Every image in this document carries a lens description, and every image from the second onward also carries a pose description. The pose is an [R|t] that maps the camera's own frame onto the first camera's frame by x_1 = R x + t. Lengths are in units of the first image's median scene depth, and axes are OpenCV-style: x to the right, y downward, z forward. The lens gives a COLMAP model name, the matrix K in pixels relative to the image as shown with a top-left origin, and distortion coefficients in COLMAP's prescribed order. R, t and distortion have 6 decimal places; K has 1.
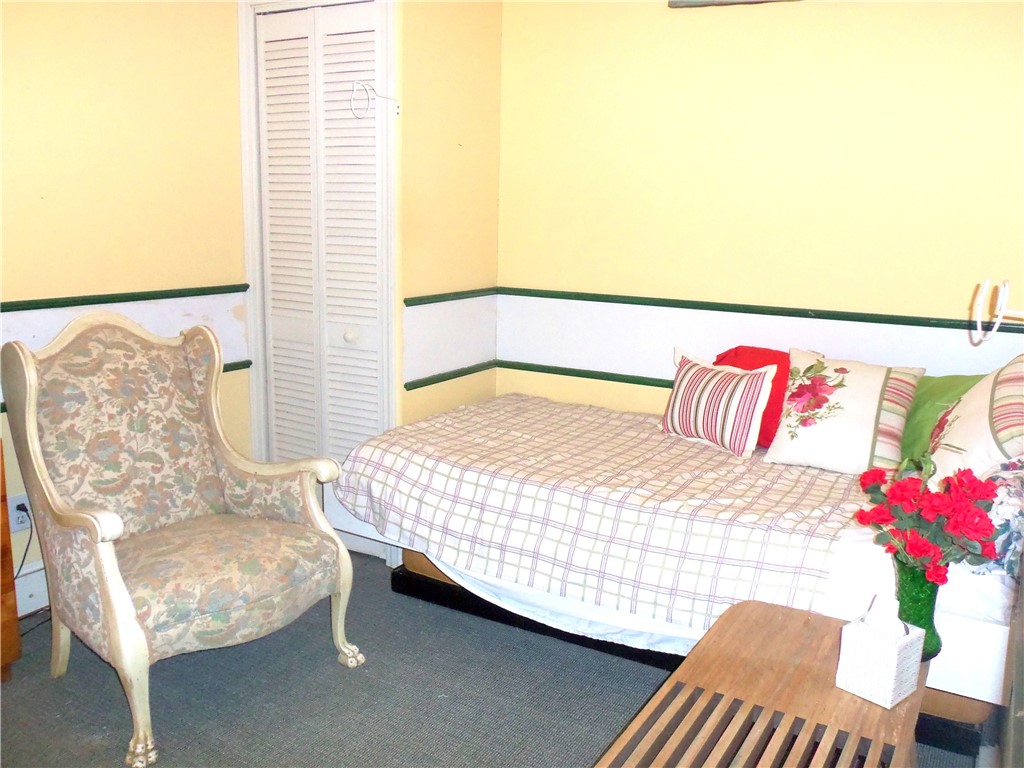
lens RADIAL K [[865.1, 0, 522.9], [0, 865.1, 382.0], [0, 0, 1]] dist [-0.030370, 0.018535]
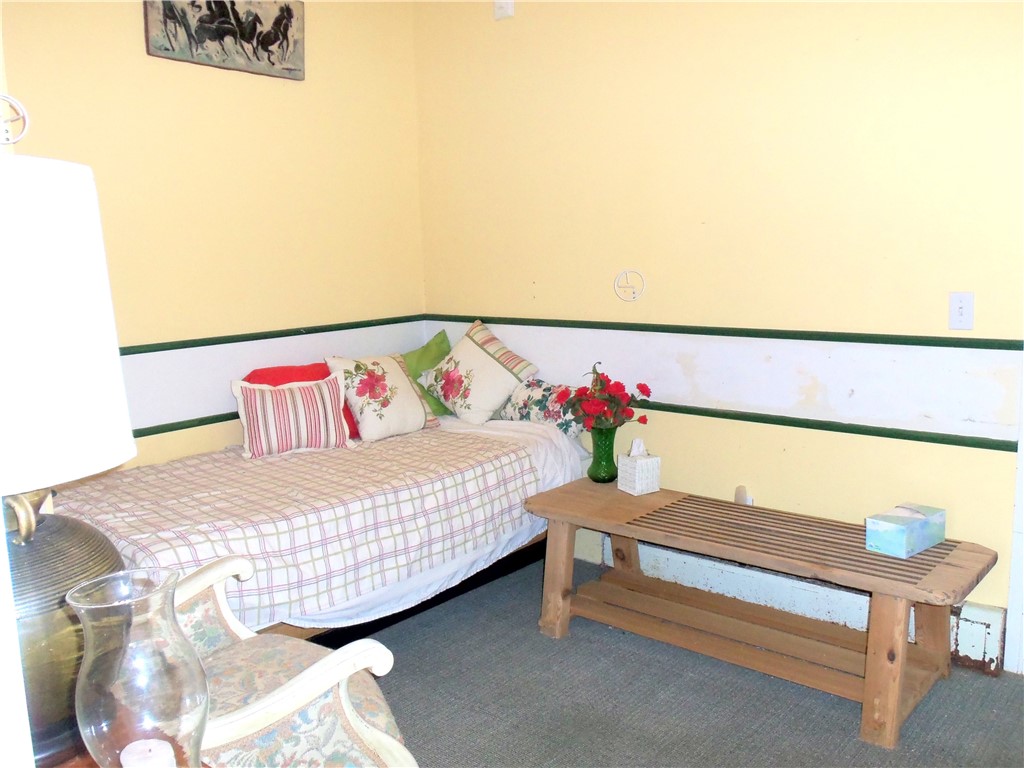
lens RADIAL K [[865.1, 0, 522.9], [0, 865.1, 382.0], [0, 0, 1]] dist [-0.030370, 0.018535]
pose [[0.158943, -0.180761, 0.970599, -1.028192], [0.202118, 0.968232, 0.147221, -0.155643], [-0.966377, 0.172776, 0.190429, 0.565446]]
